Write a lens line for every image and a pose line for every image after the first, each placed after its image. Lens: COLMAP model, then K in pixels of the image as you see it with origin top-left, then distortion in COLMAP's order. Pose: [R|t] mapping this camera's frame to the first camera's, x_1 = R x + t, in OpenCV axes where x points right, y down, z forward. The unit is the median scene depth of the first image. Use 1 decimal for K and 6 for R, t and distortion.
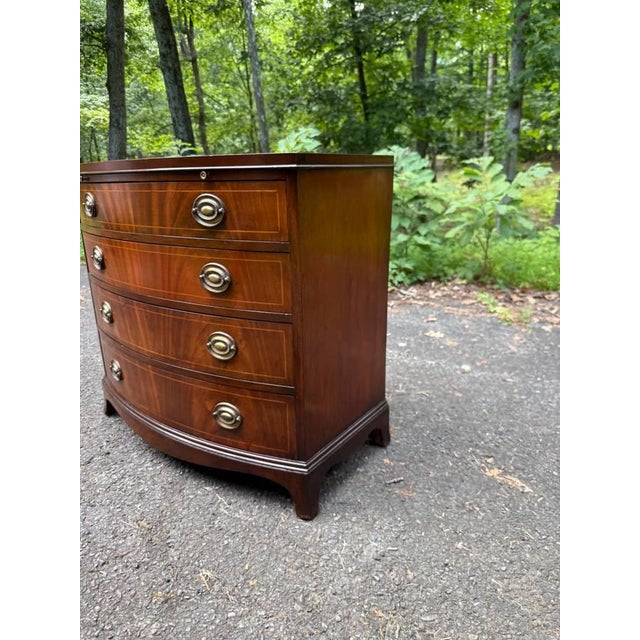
lens RADIAL K [[470.5, 0, 315.6], [0, 470.5, 316.3], [0, 0, 1]] dist [-0.002564, -0.012351]
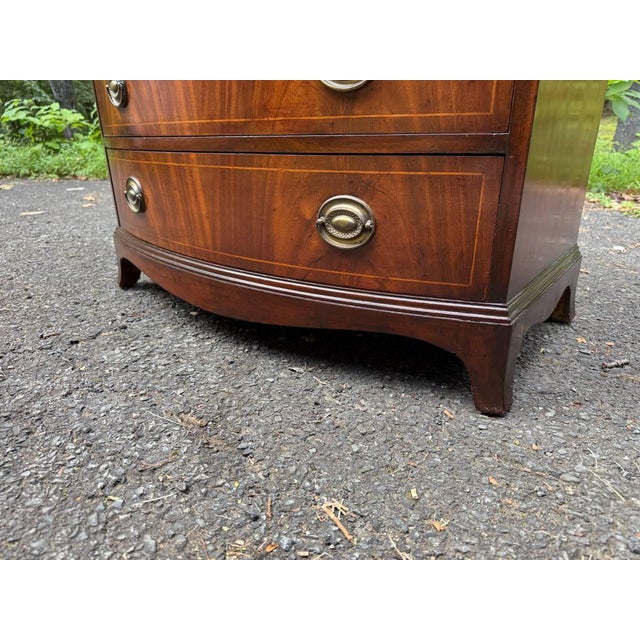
lens RADIAL K [[470.5, 0, 325.4], [0, 470.5, 321.0], [0, 0, 1]] dist [-0.002564, -0.012351]
pose [[0.999773, 0.014669, -0.015478, -0.172613], [-0.013125, 0.995337, 0.095564, 0.233949], [0.016807, -0.095339, 0.995303, 0.400672]]
